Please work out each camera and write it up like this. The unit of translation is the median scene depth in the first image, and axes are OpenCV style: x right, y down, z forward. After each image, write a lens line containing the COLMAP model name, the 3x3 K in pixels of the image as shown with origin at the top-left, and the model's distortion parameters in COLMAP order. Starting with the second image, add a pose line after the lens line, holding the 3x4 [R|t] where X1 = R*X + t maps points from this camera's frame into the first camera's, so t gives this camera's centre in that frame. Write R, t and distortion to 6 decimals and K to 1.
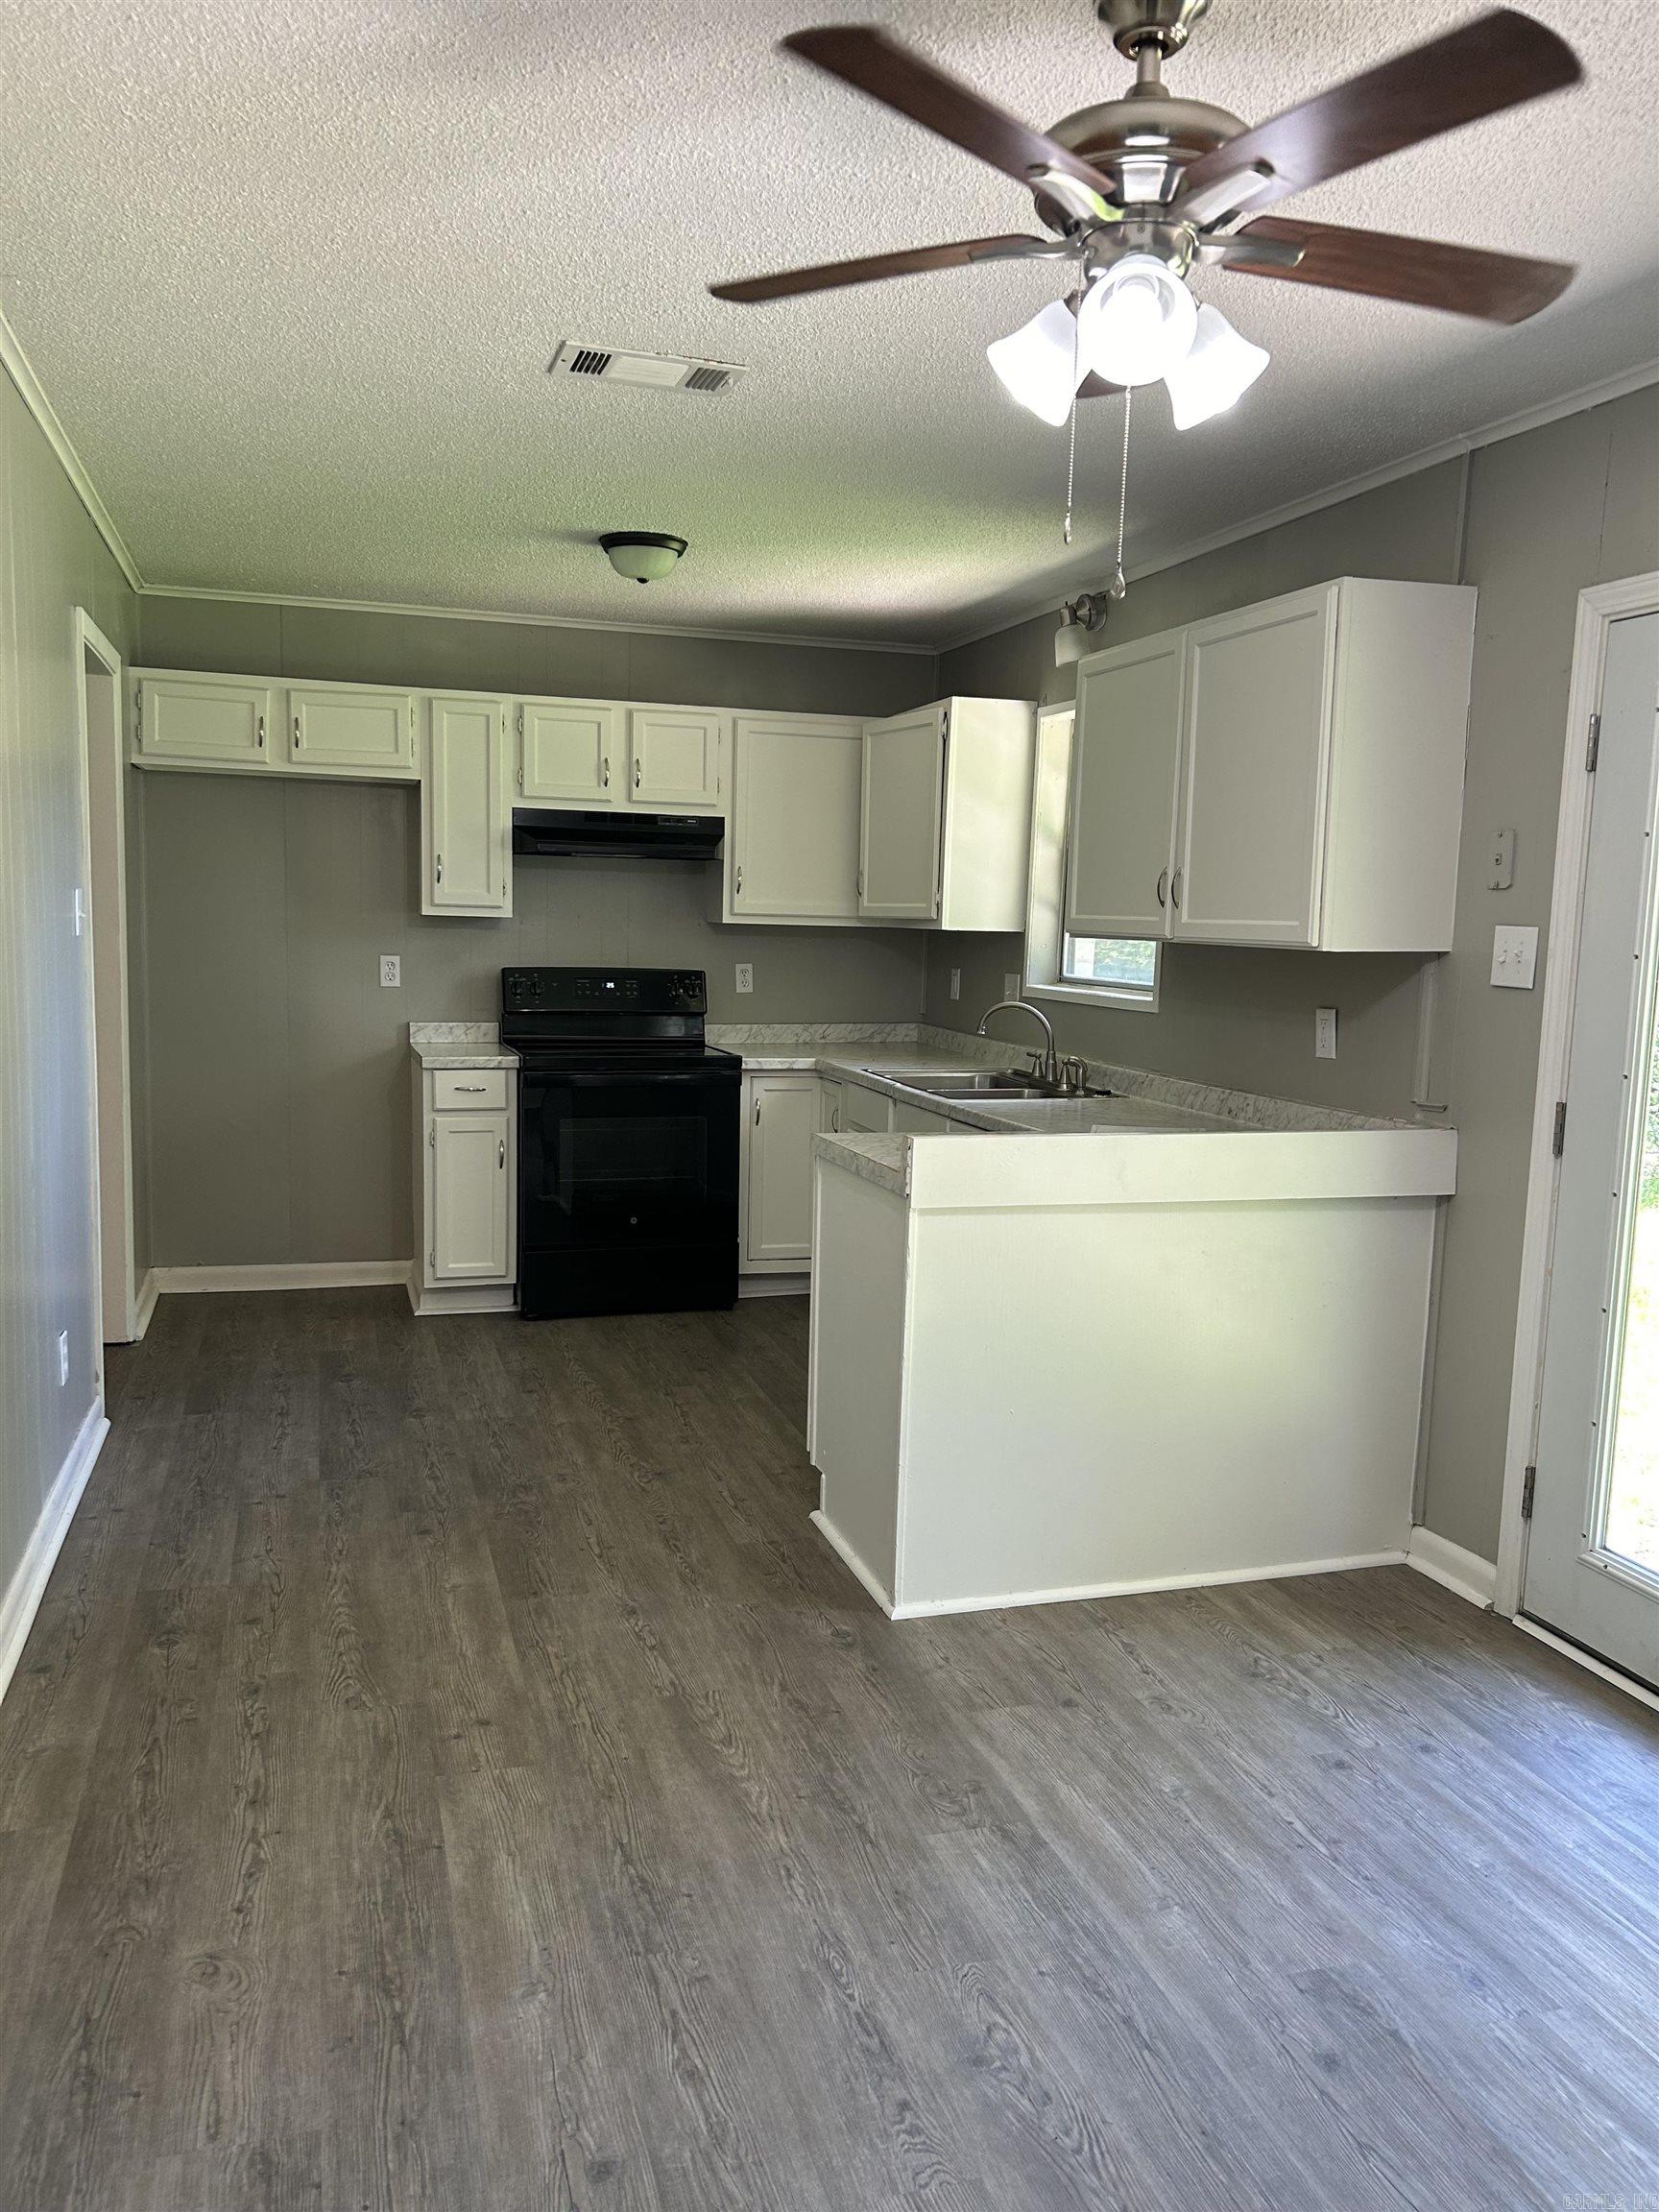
lens RADIAL K [[1694.1, 0, 829.5], [0, 1694.1, 1106.0], [0, 0, 1]] dist [0.001059, -0.003222]
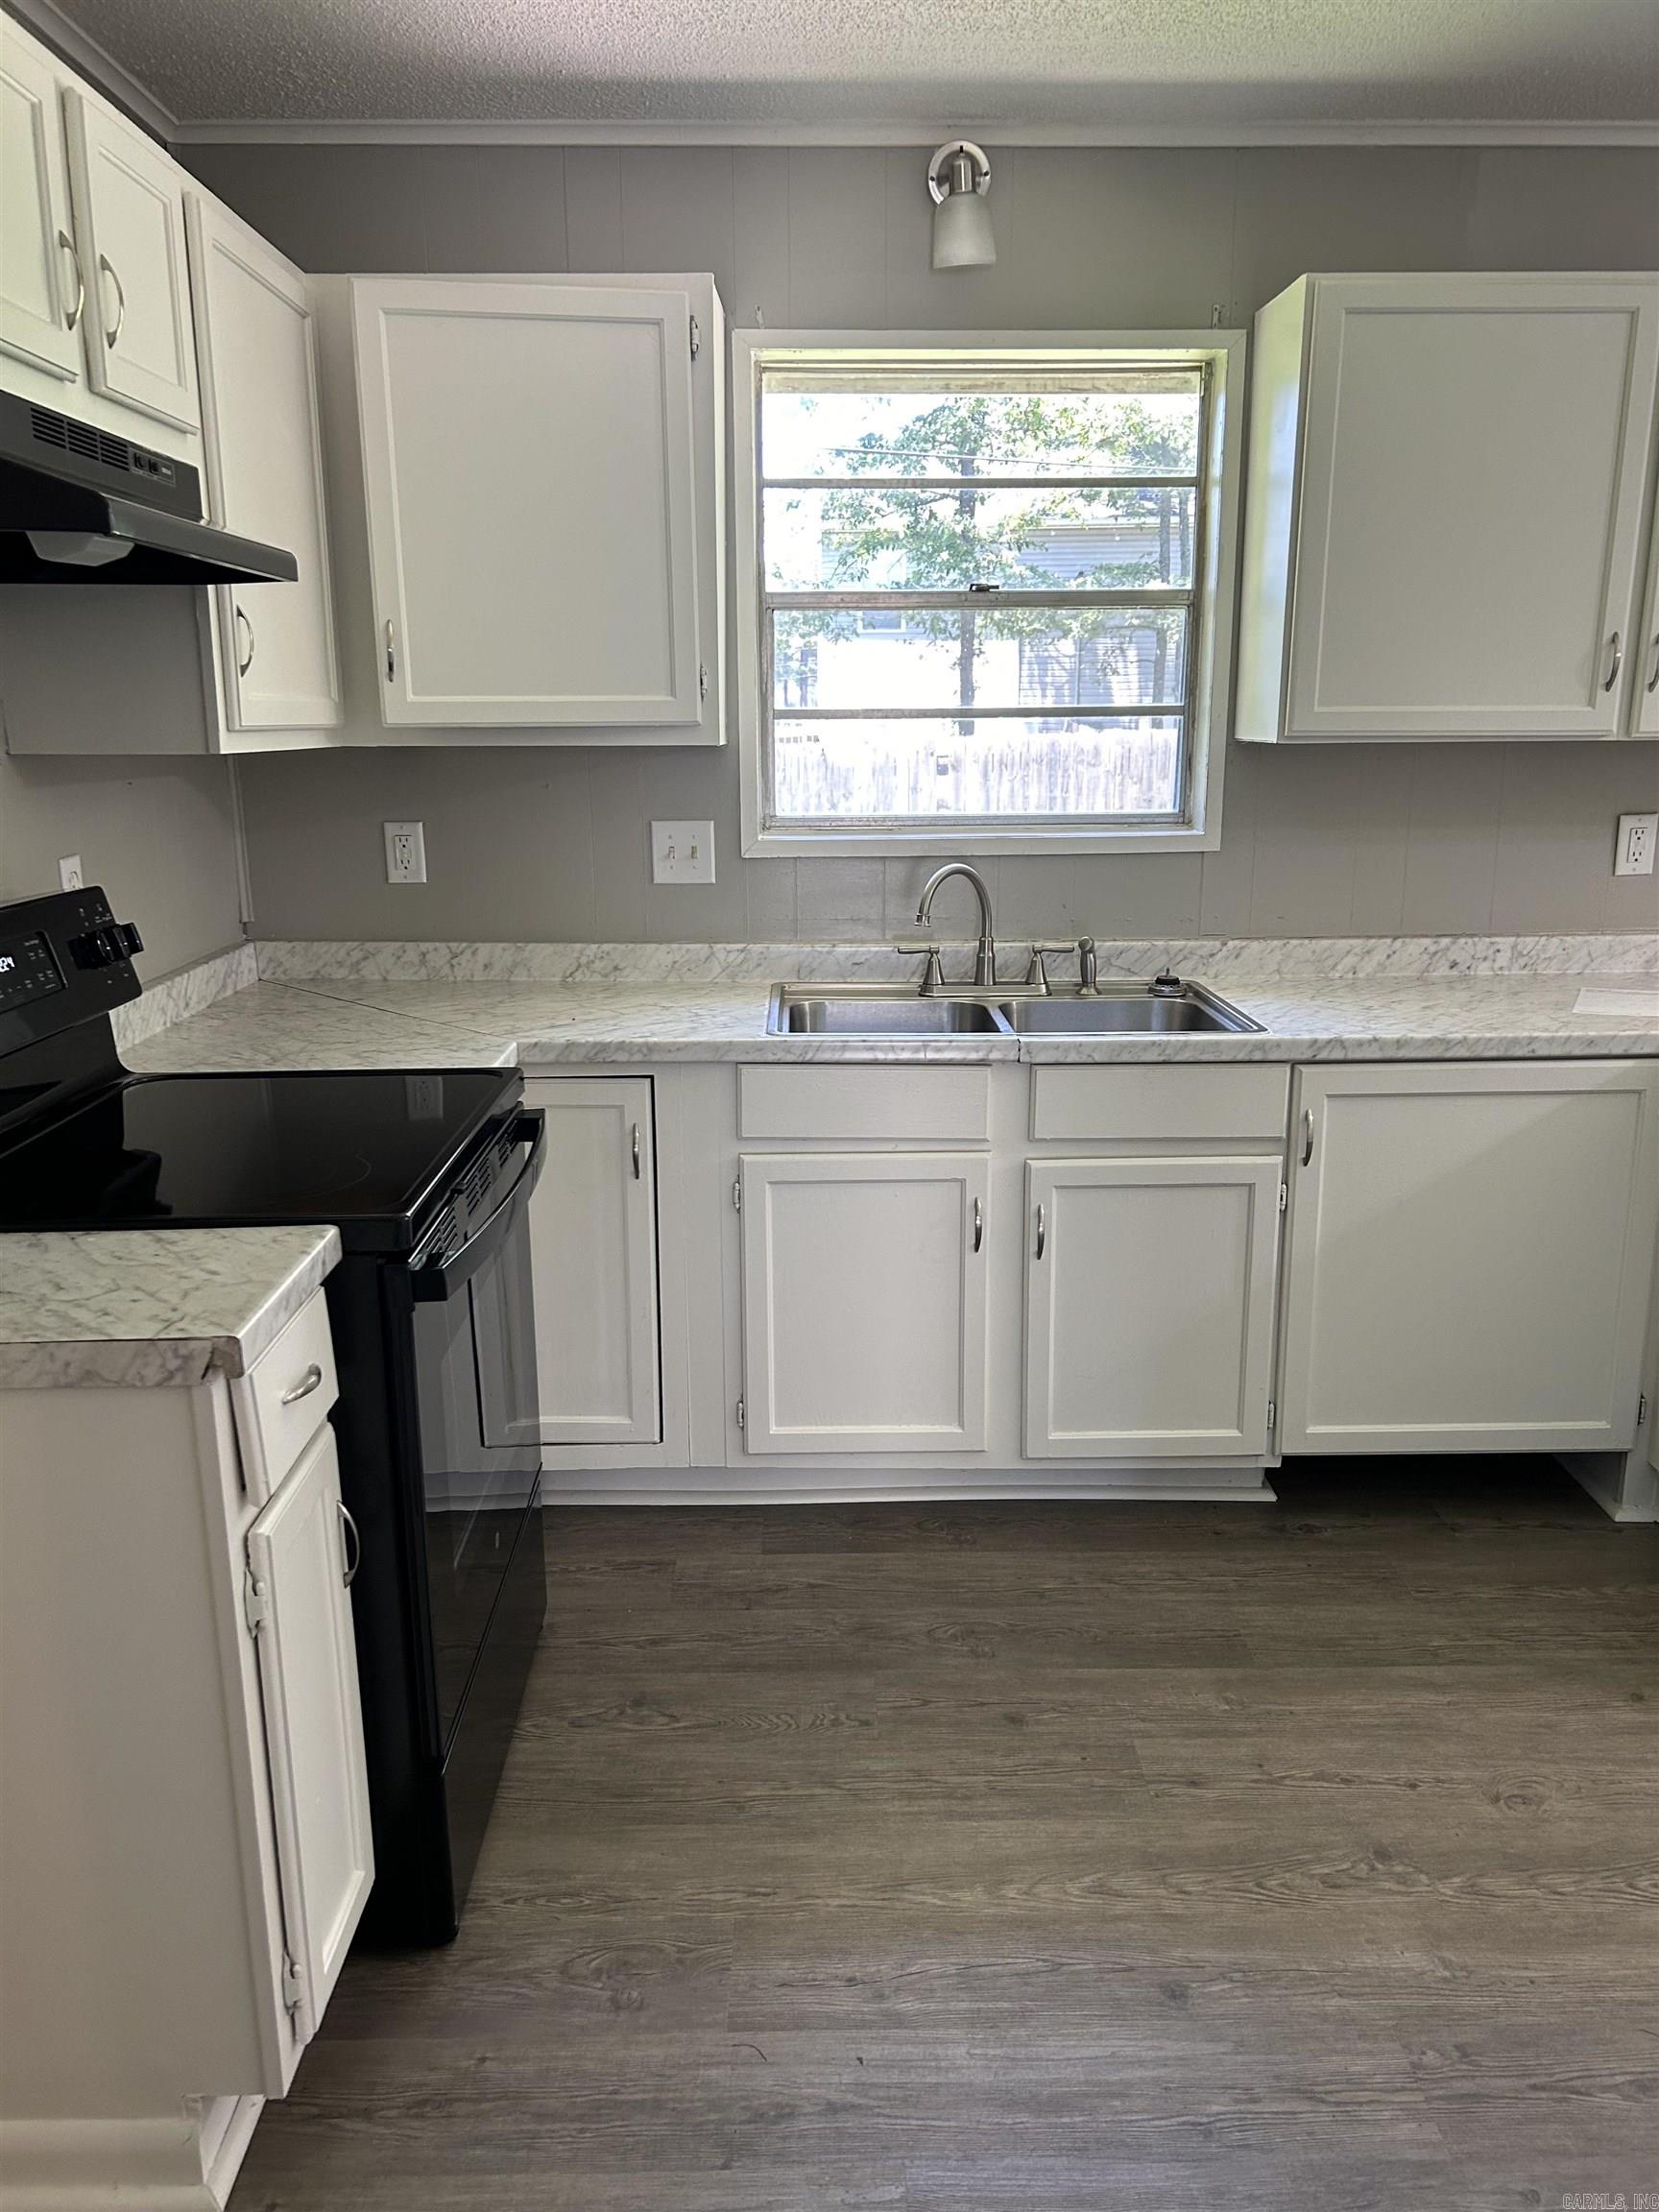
lens RADIAL K [[1694.1, 0, 829.5], [0, 1694.1, 1106.0], [0, 0, 1]] dist [0.001059, -0.003222]
pose [[0.275743, -0.251820, 0.927660, -0.506874], [0.122192, 0.966428, 0.226023, -0.127930], [-0.953433, 0.051028, 0.297256, 0.940560]]
